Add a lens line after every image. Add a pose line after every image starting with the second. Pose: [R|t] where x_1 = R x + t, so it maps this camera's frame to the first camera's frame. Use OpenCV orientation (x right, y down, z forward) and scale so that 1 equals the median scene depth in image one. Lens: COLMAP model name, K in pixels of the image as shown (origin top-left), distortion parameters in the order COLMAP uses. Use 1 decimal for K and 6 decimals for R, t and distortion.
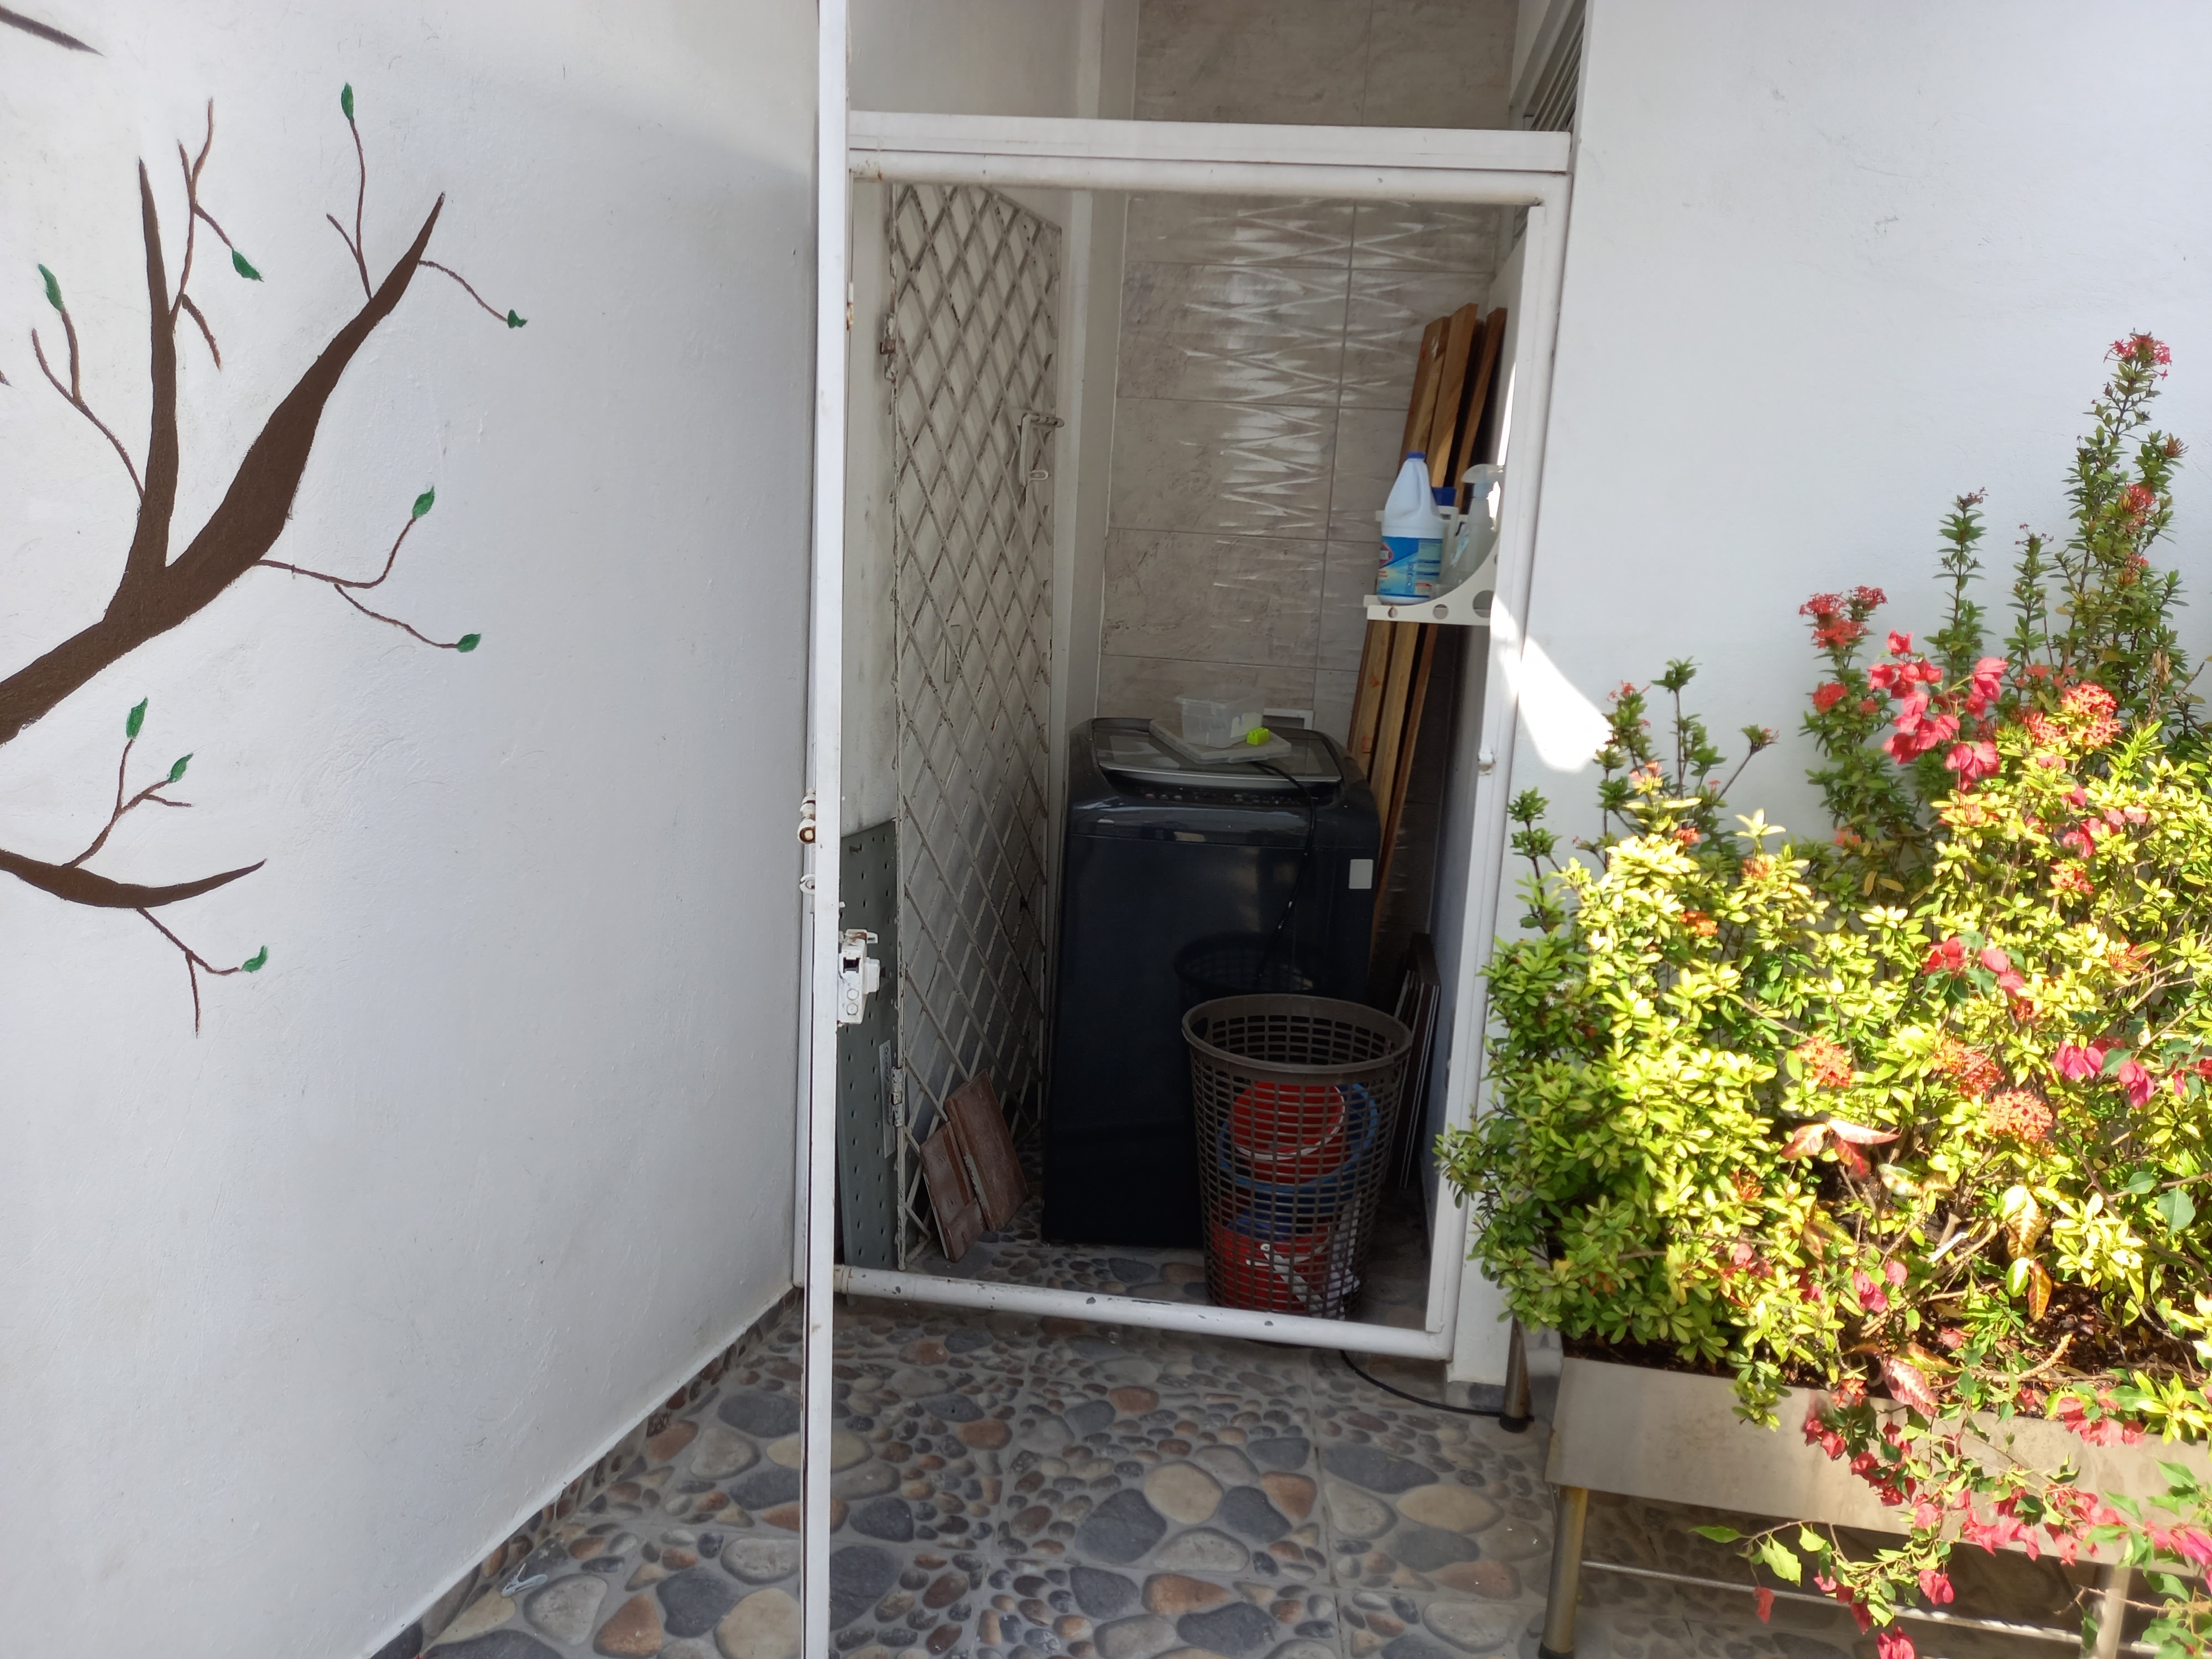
lens RADIAL K [[1561.9, 0, 1106.0], [0, 1561.9, 829.5], [0, 0, 1]] dist [-0.002427, -0.000797]
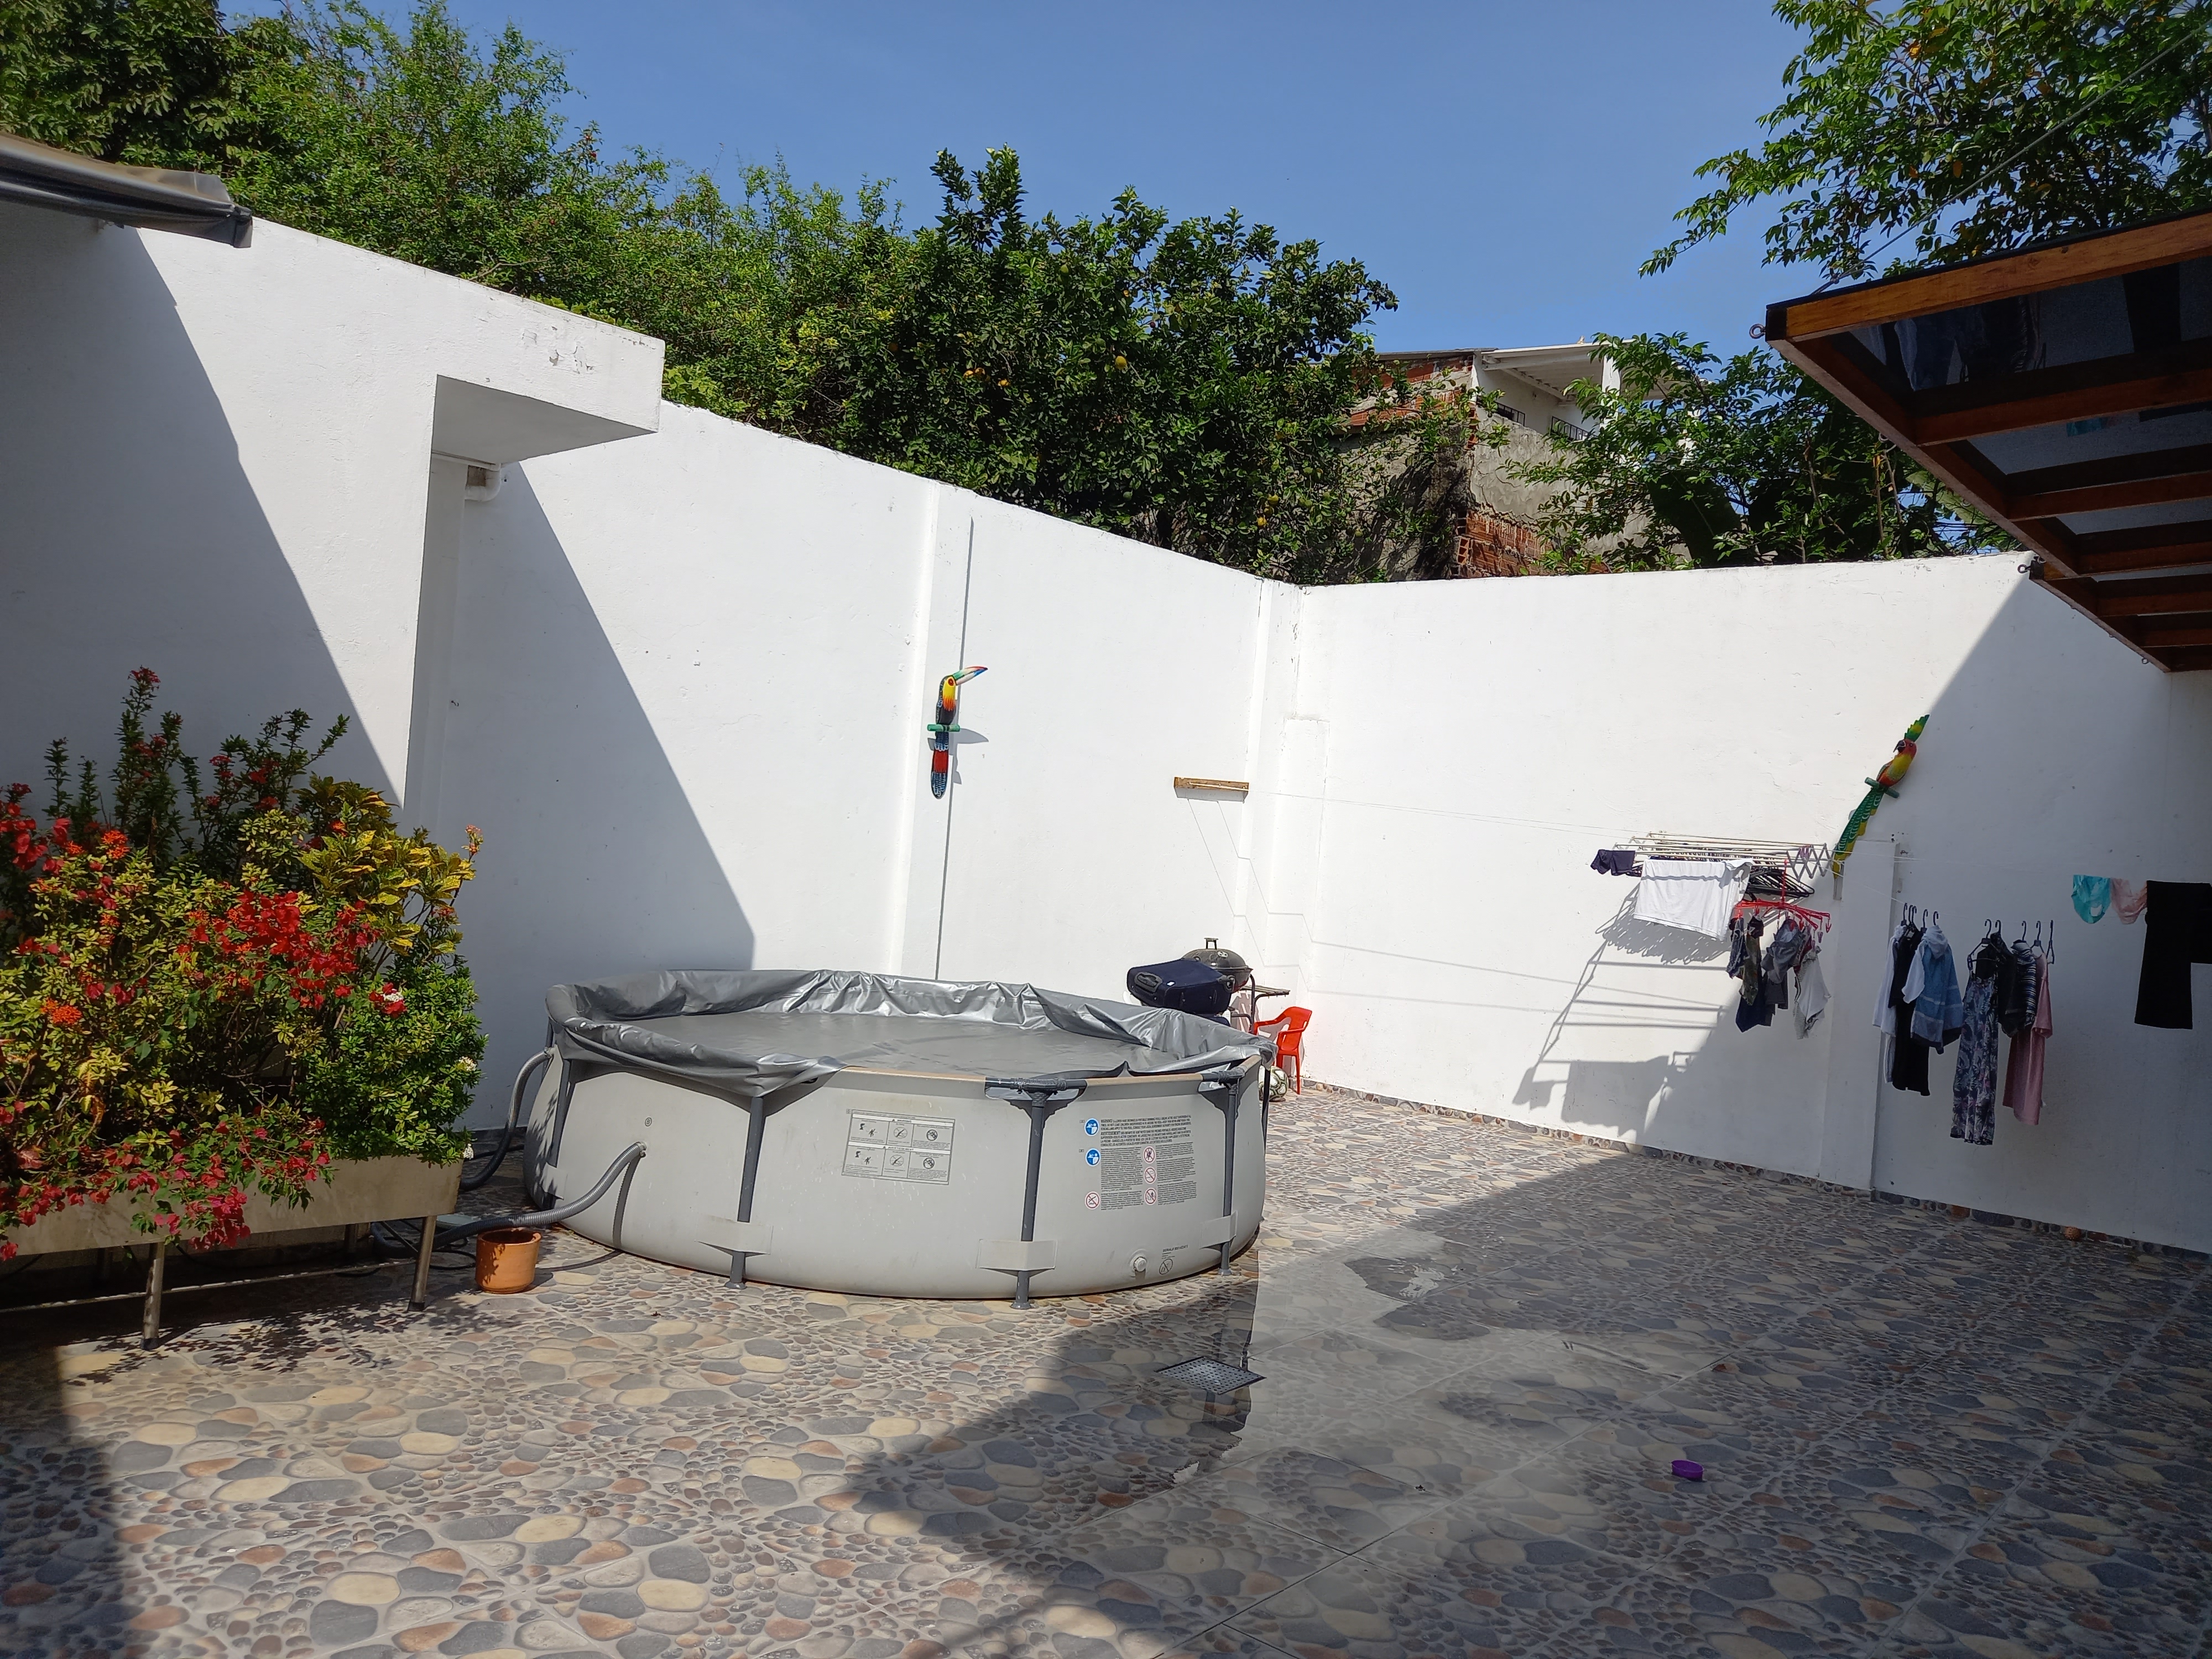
lens RADIAL K [[1561.9, 0, 1106.0], [0, 1561.9, 829.5], [0, 0, 1]] dist [-0.002427, -0.000797]
pose [[0.804326, -0.013695, -0.594031, 2.917815], [-0.150829, 0.962284, -0.226409, 0.176257], [0.574727, 0.271703, 0.771924, 0.161902]]
